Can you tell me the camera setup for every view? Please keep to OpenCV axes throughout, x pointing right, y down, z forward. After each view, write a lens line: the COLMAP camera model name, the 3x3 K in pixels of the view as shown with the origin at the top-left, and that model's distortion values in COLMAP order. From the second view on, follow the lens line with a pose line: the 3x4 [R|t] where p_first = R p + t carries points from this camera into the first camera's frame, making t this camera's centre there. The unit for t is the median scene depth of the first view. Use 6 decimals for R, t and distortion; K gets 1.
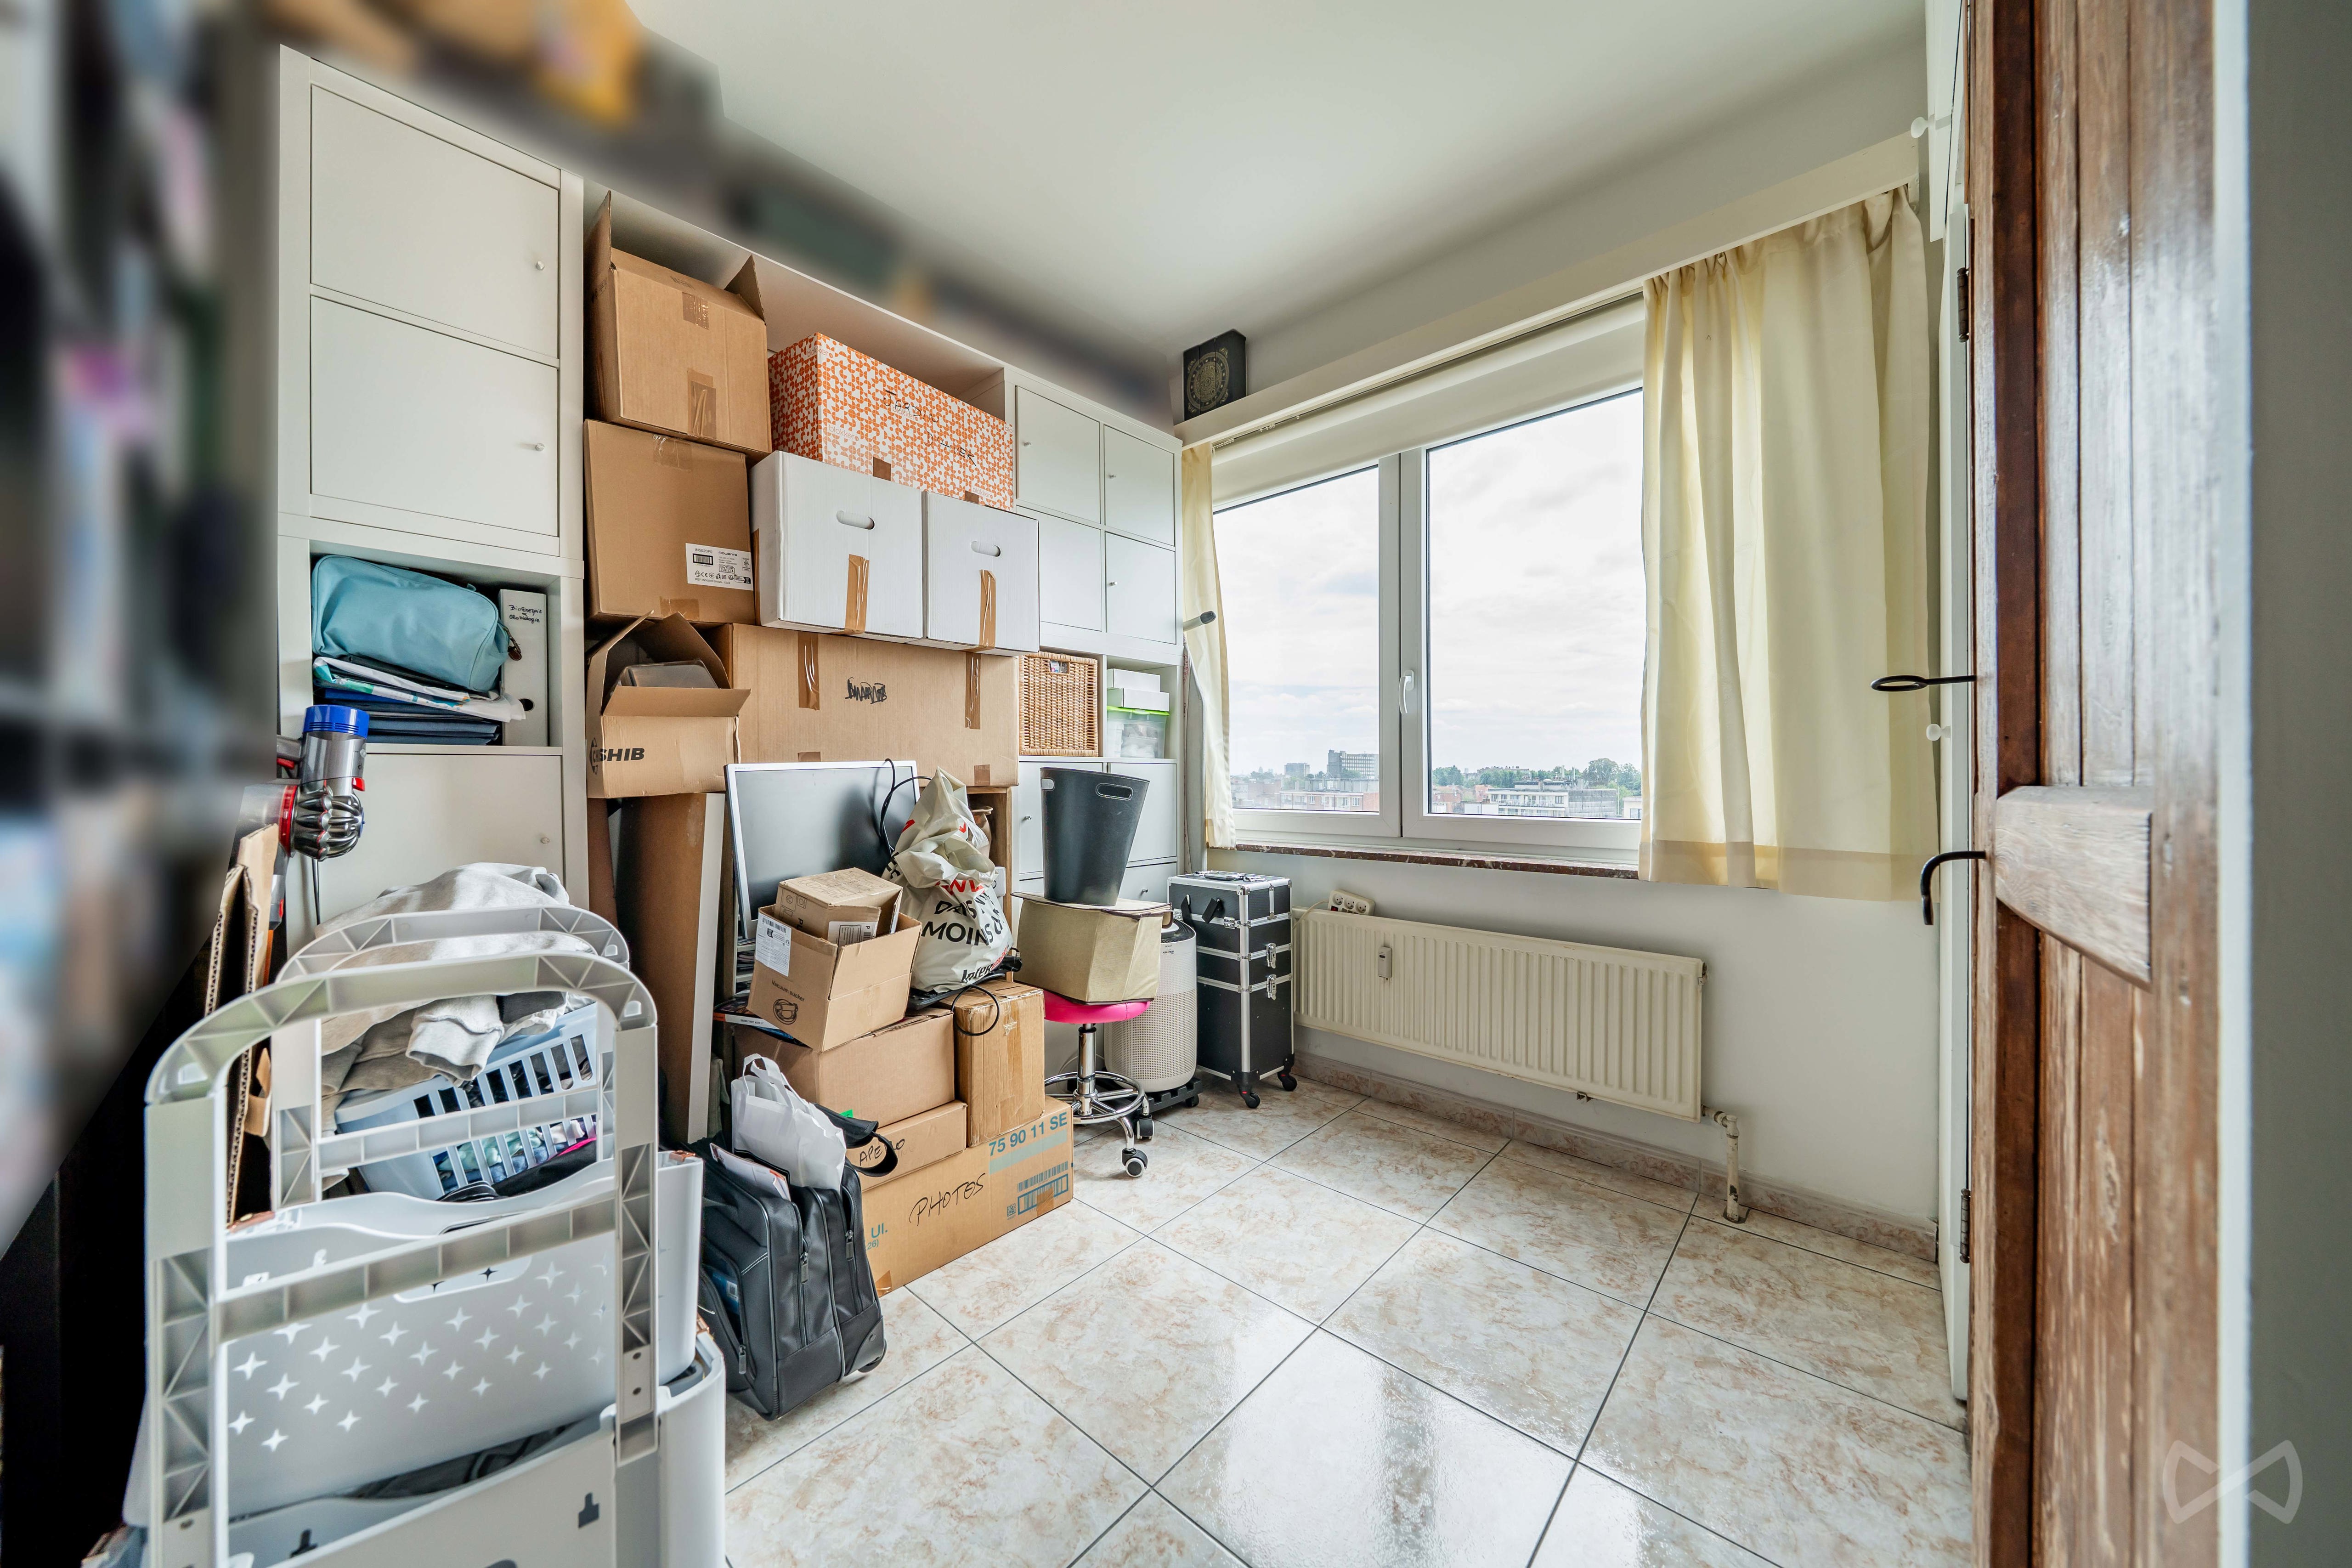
lens RADIAL K [[804.7, 0, 1180.2], [0, 804.7, 779.0], [0, 0, 1]] dist [0.000118, -0.000112]
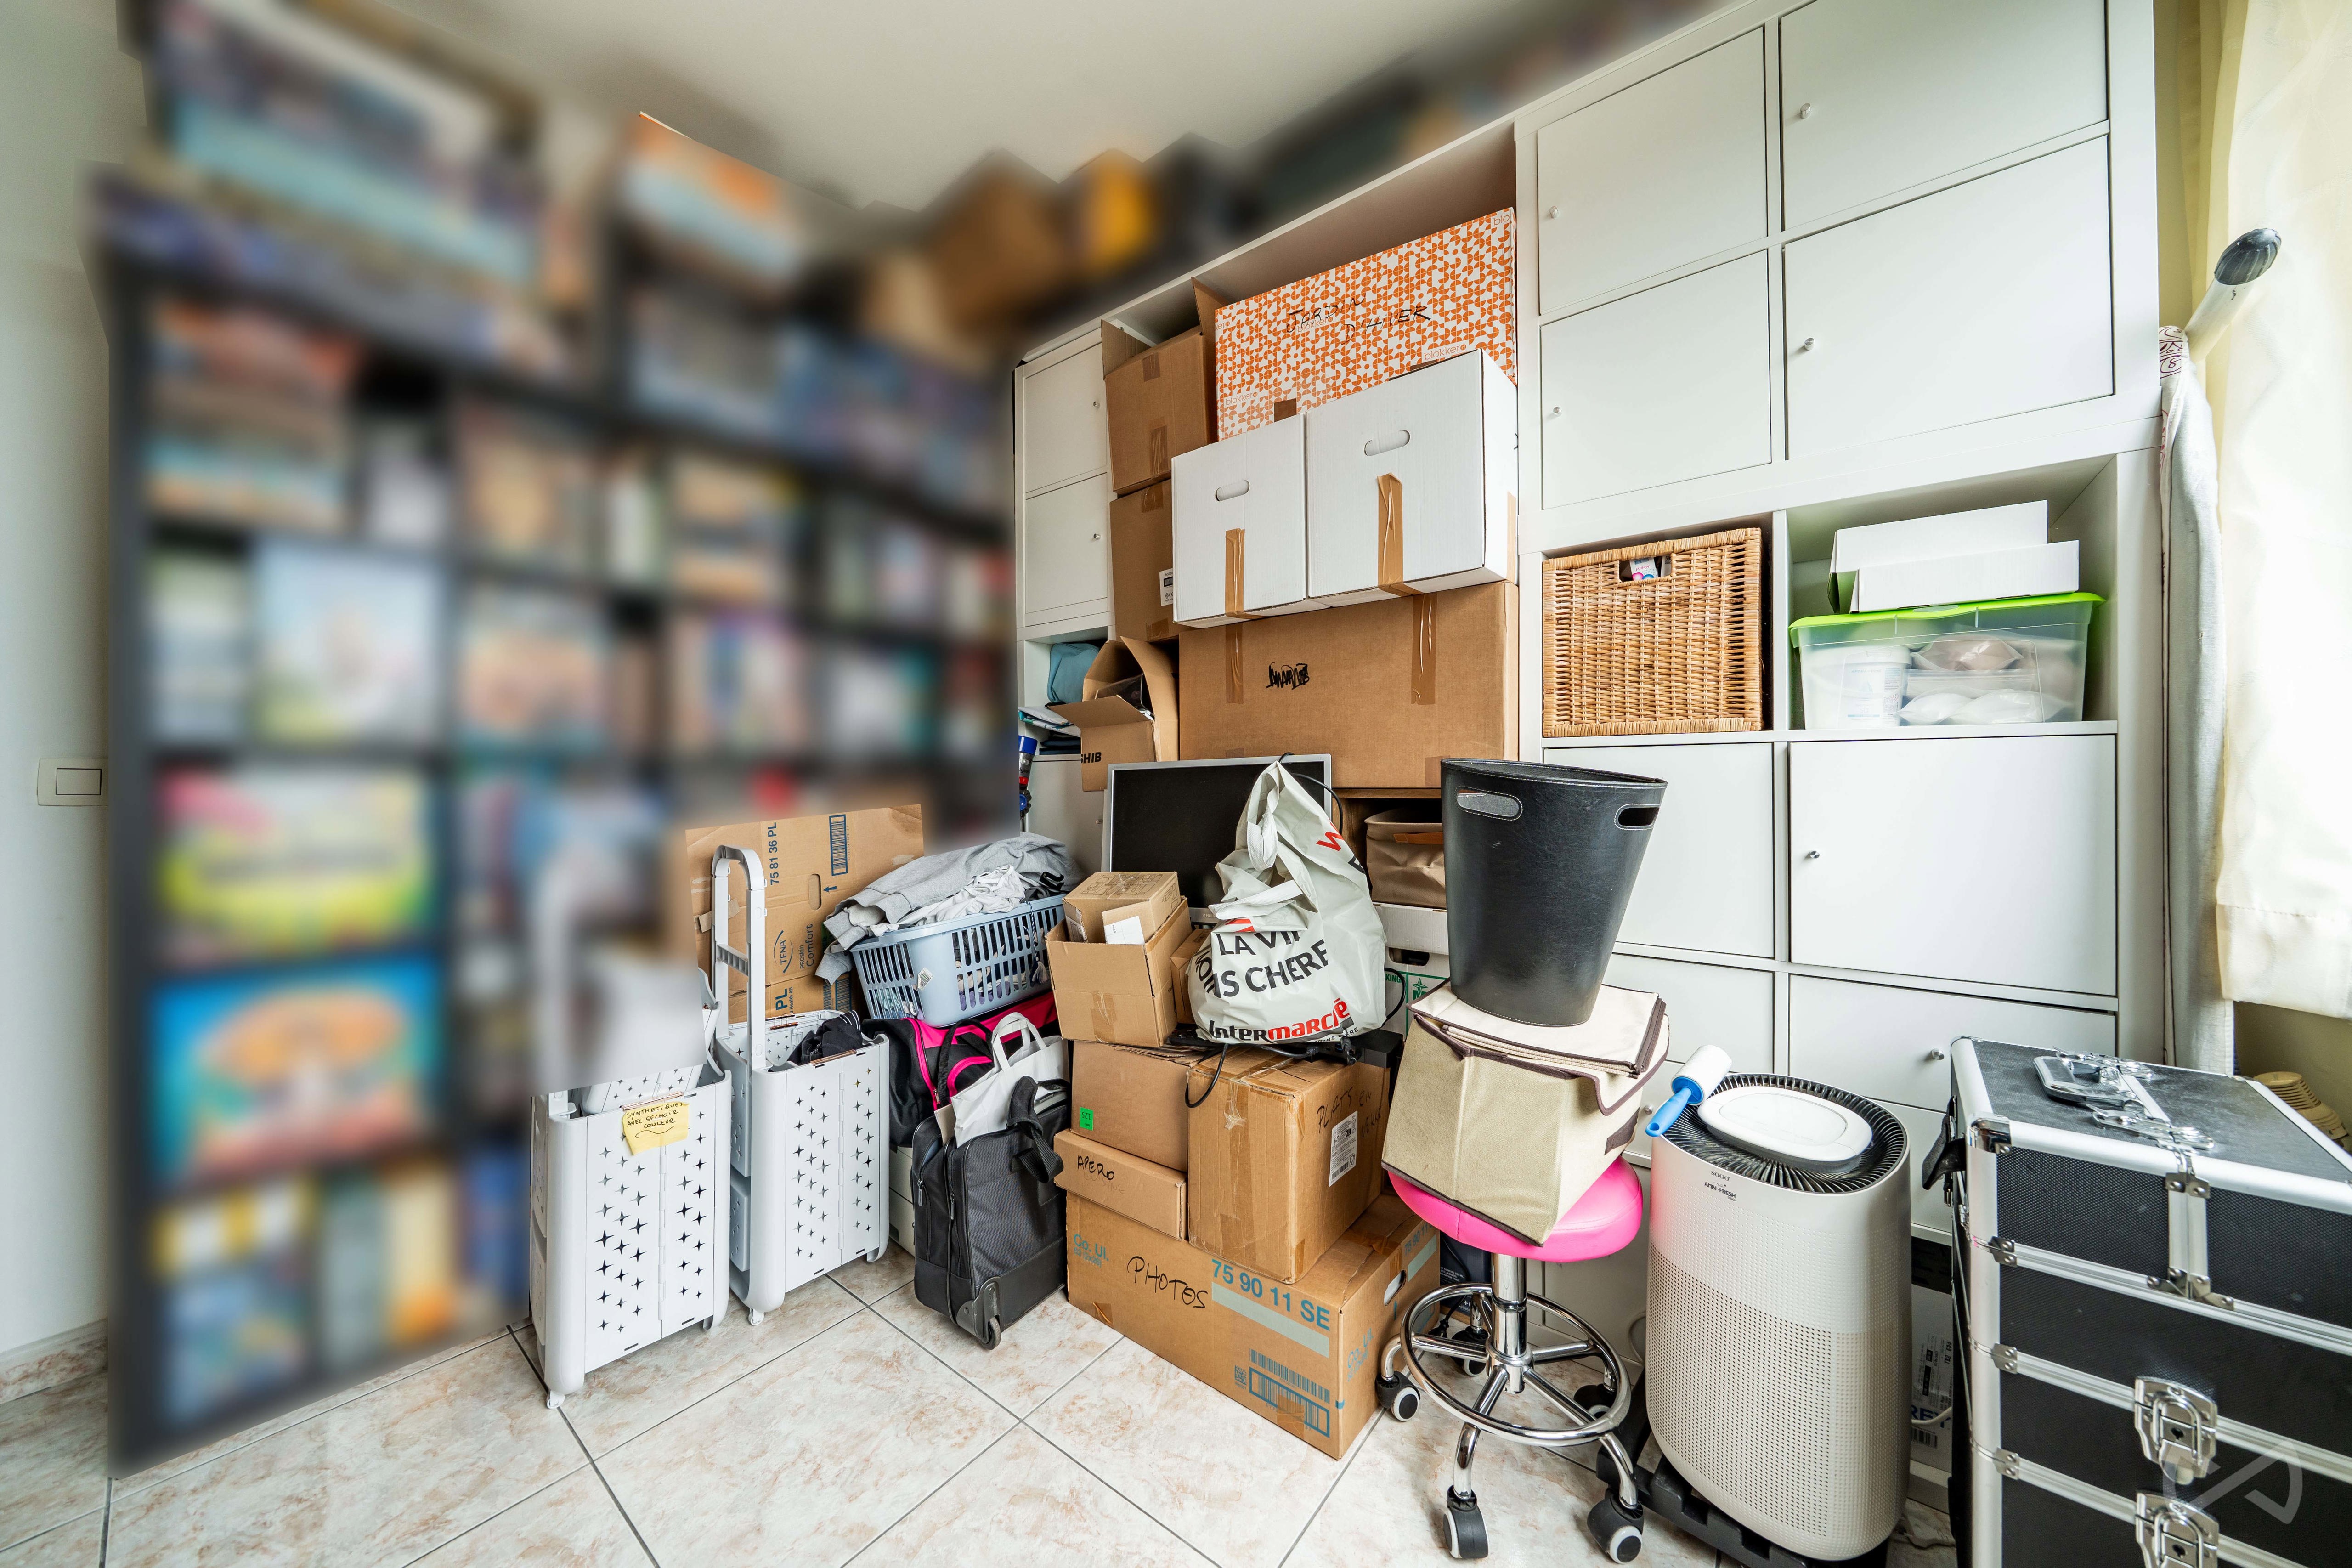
lens RADIAL K [[804.7, 0, 1172.9], [0, 804.7, 772.9], [0, 0, 1]] dist [0.000118, -0.000112]
pose [[0.062712, 0.002131, -0.998029, 0.385547], [0.002788, 0.999993, 0.002310, -0.005510], [0.998028, -0.002928, 0.062706, 0.681912]]
